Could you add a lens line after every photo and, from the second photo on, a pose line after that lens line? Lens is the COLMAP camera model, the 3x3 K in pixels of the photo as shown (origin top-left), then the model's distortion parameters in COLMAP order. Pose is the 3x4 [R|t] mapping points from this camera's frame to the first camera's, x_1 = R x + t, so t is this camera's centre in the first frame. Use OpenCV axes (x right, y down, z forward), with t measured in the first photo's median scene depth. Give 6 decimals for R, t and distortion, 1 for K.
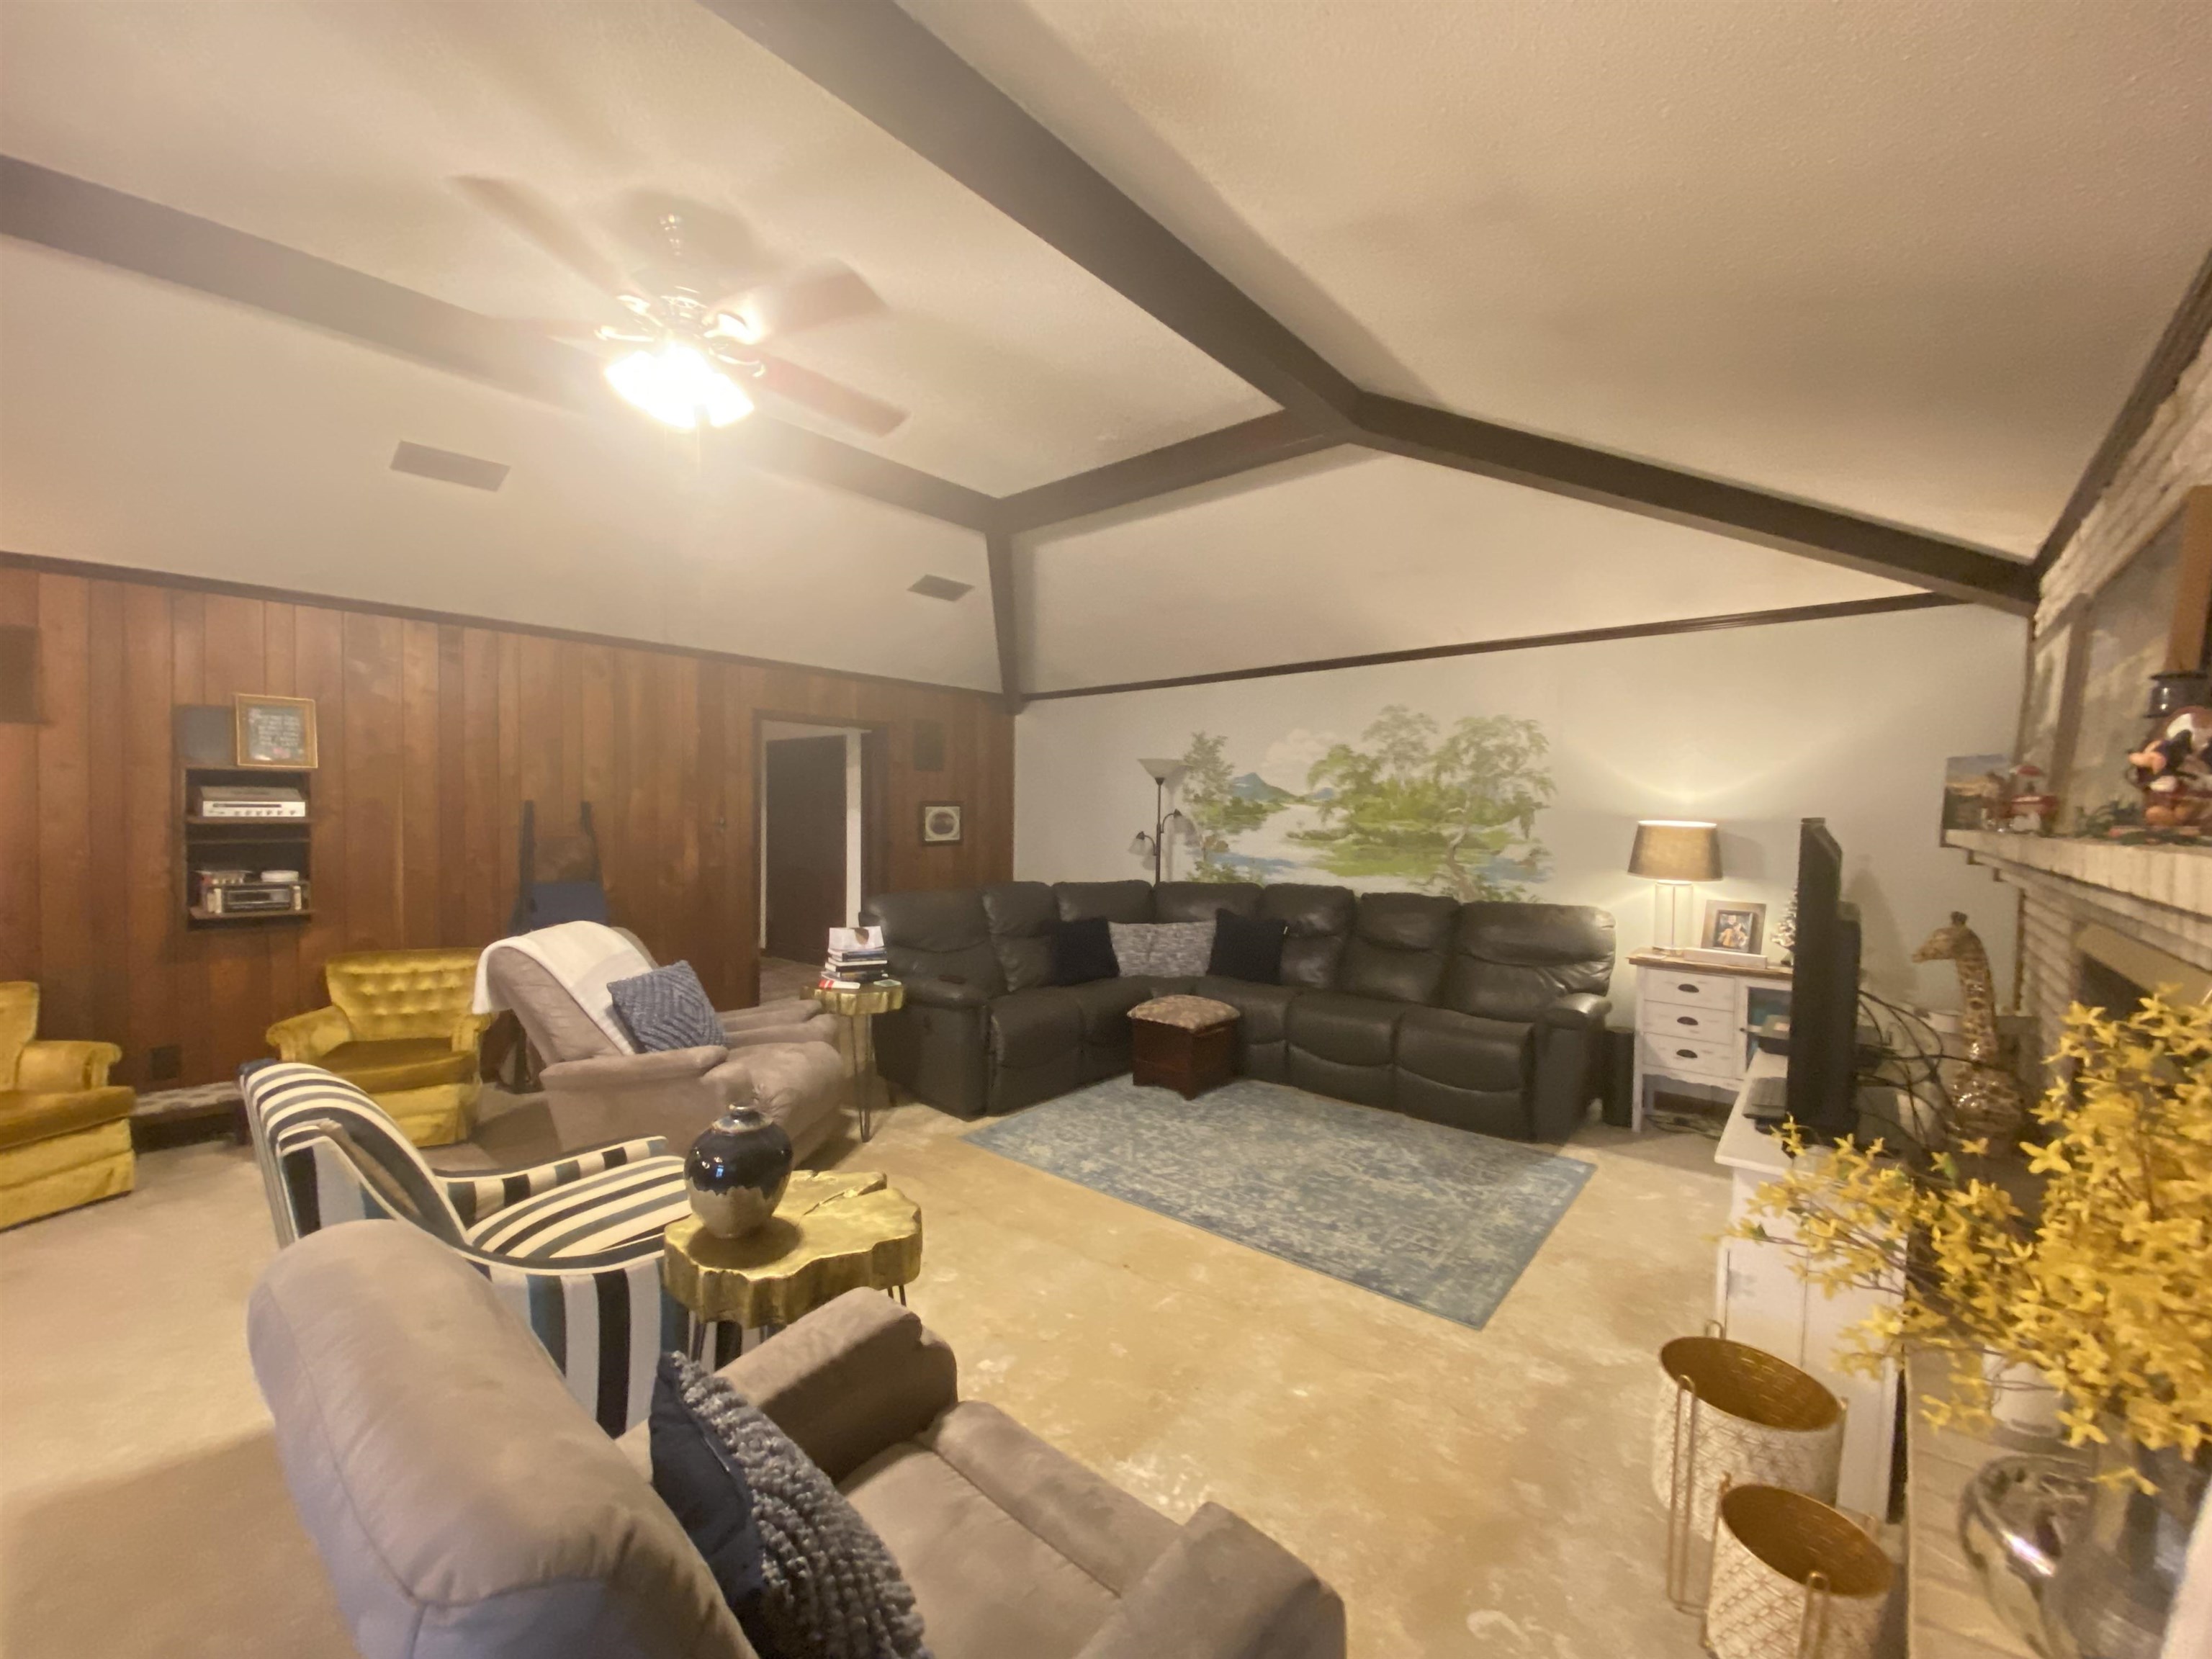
lens RADIAL K [[897.8, 0, 1116.0], [0, 897.8, 821.6], [0, 0, 1]] dist [-0.027731, -0.003527]
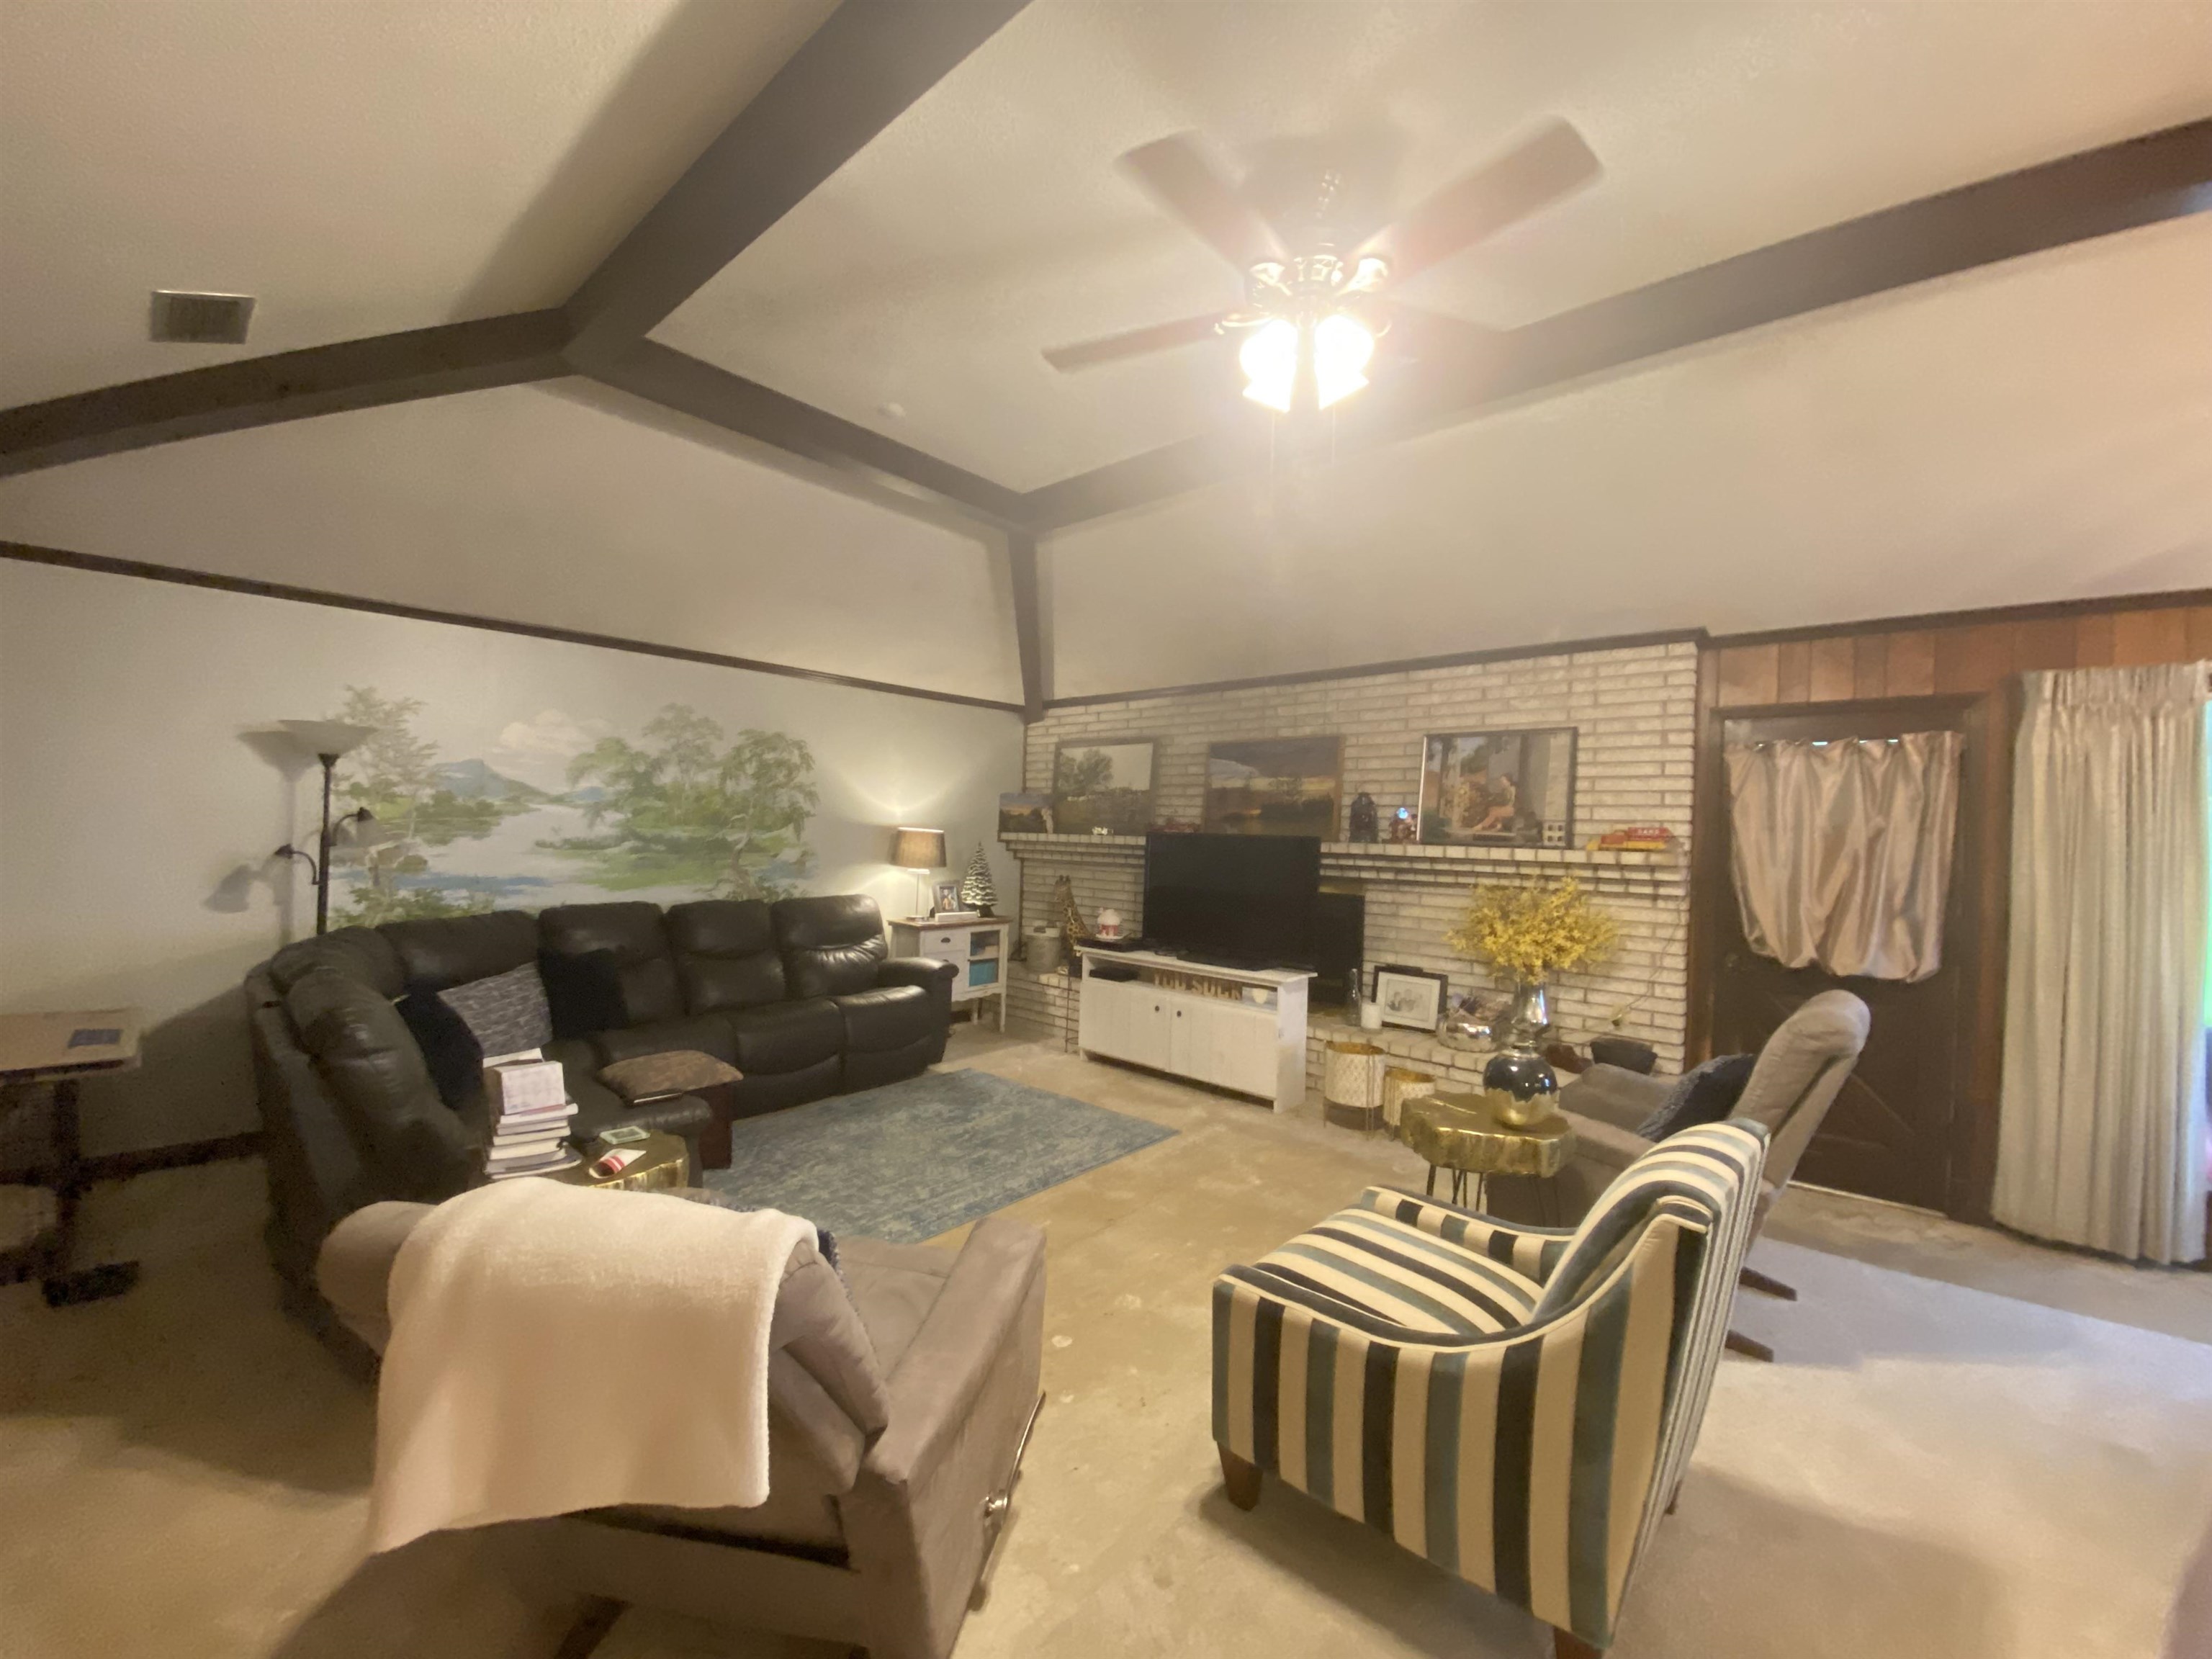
lens RADIAL K [[897.8, 0, 1060.2], [0, 897.8, 831.5], [0, 0, 1]] dist [-0.027731, -0.003527]
pose [[0.008585, -0.009291, 0.999920, -0.654903], [-0.009695, 0.999909, 0.009374, -0.008745], [-0.999916, -0.009774, 0.008495, 0.610595]]
